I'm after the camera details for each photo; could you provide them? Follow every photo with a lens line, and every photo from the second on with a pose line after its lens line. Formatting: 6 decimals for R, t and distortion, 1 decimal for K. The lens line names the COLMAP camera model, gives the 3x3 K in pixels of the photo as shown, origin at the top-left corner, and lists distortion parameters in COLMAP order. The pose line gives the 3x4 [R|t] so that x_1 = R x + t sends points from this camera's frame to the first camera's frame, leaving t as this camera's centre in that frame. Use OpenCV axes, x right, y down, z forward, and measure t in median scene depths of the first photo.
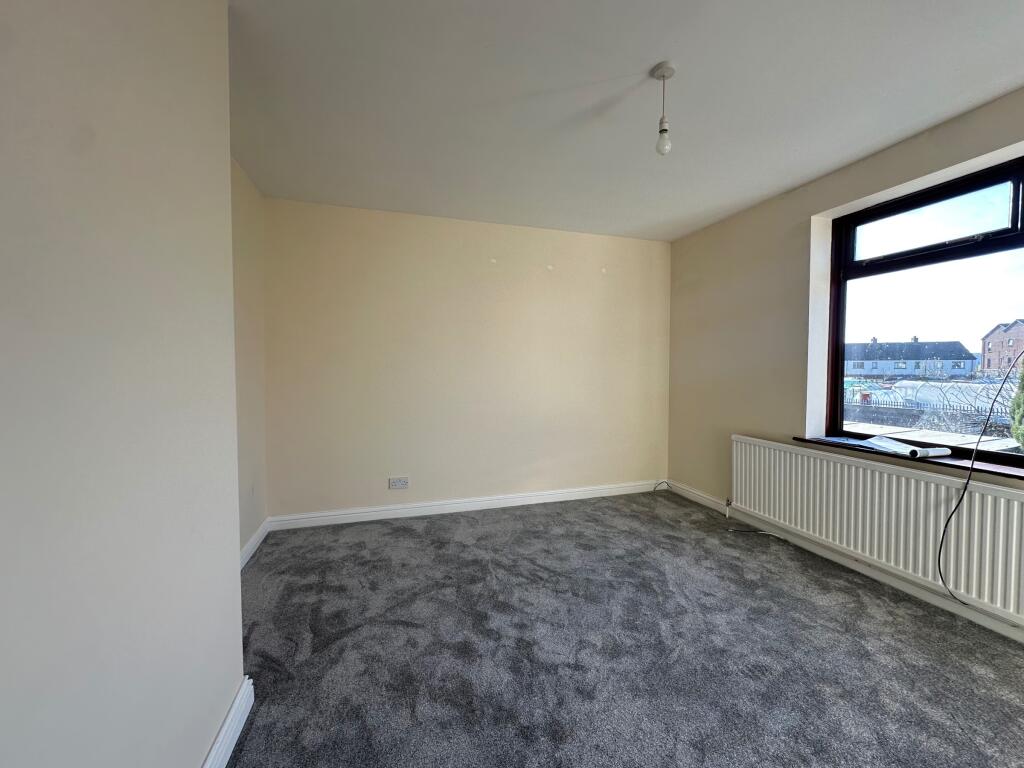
lens RADIAL K [[408.1, 0, 513.8], [0, 408.1, 380.9], [0, 0, 1]] dist [-0.005412, 0.001608]
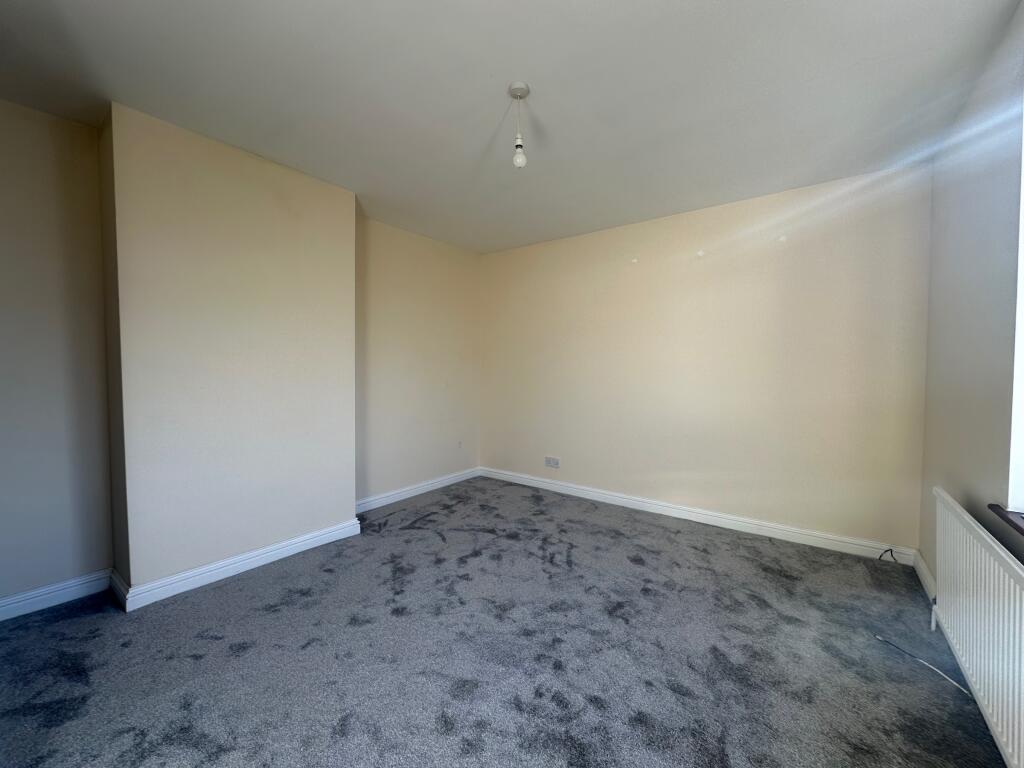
lens RADIAL K [[408.1, 0, 515.9], [0, 408.1, 381.5], [0, 0, 1]] dist [-0.005412, 0.001608]
pose [[0.588823, 0.026194, -0.807838, 0.750995], [-0.030763, 0.999477, 0.009986, 0.000764], [0.807677, 0.018971, 0.589320, 0.226412]]
